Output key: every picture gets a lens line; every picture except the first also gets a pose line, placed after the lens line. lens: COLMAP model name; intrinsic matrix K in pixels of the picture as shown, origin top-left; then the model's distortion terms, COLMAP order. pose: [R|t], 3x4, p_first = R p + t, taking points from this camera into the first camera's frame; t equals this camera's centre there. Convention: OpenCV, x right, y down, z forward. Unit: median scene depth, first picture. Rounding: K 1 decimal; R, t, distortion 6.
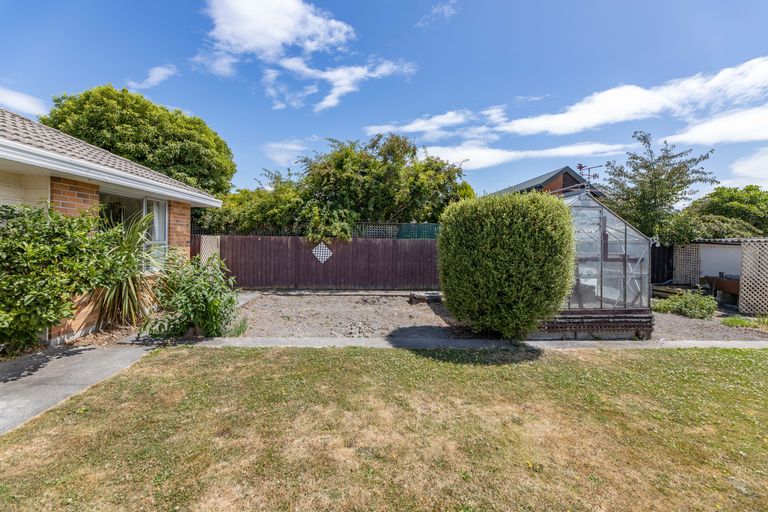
lens RADIAL K [[321.7, 0, 383.1], [0, 321.7, 250.4], [0, 0, 1]] dist [-0.000538, -0.000319]
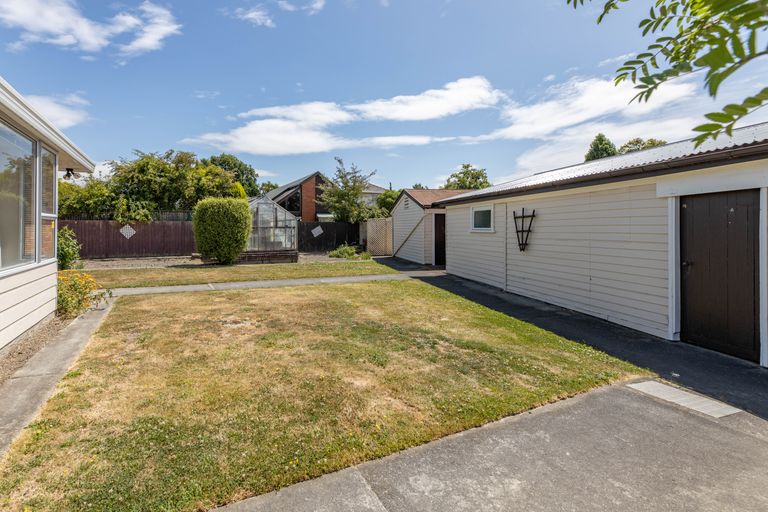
lens RADIAL K [[333.9, 0, 320.9], [0, 333.9, 219.5], [0, 0, 1]] dist [0.000053, -0.000009]
pose [[0.939034, -0.011202, 0.343643, 0.104663], [0.029791, 0.998361, -0.048863, 0.051472], [-0.342532, 0.056121, 0.937828, -0.676528]]
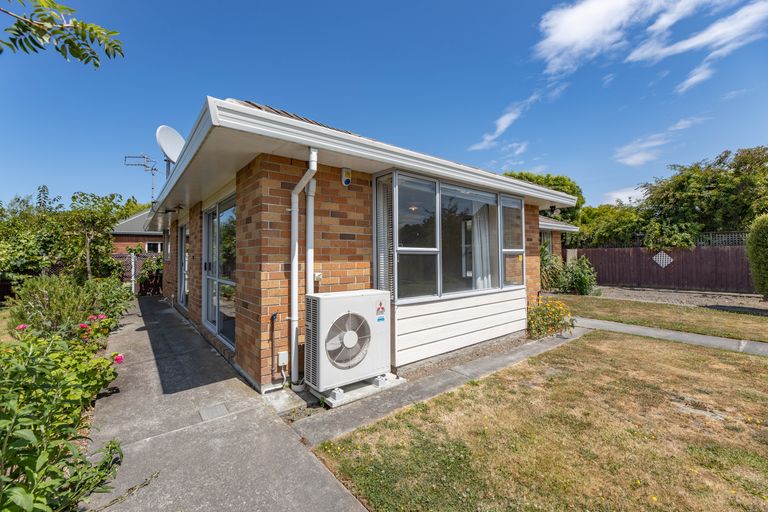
lens RADIAL K [[321.7, 0, 383.1], [0, 321.7, 250.4], [0, 0, 1]] dist [-0.000538, -0.000319]
pose [[0.569146, -0.039438, -0.821290, 0.220813], [-0.004719, 0.998676, -0.051227, 0.041852], [0.822223, 0.033031, 0.568207, -0.613988]]
